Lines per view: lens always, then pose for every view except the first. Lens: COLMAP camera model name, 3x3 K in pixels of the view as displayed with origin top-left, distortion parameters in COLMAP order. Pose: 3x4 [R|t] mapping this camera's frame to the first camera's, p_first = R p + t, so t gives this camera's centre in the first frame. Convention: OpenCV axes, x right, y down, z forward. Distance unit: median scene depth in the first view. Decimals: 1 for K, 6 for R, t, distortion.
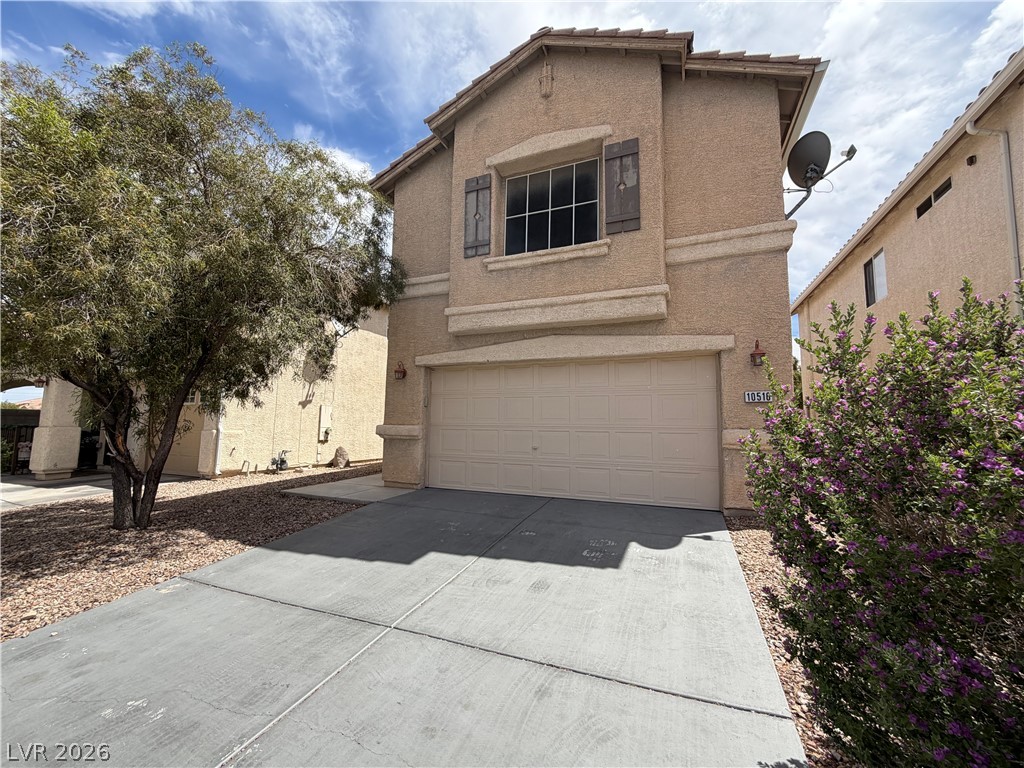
lens RADIAL K [[408.3, 0, 515.6], [0, 408.3, 383.1], [0, 0, 1]] dist [0.000042, 0.000533]
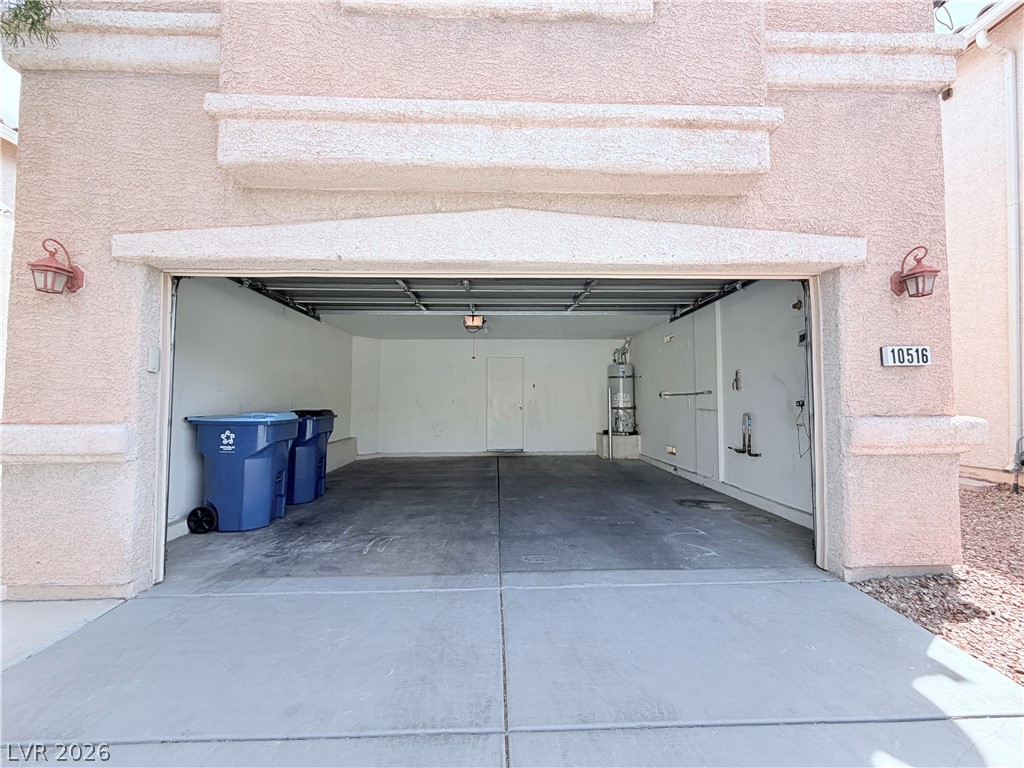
lens RADIAL K [[408.3, 0, 508.9], [0, 408.3, 385.6], [0, 0, 1]] dist [0.000042, 0.000533]
pose [[0.913120, 0.000138, 0.407690, -0.085746], [-0.024971, 0.998141, 0.055589, 0.046925], [-0.406925, -0.060940, 0.911427, 0.614175]]
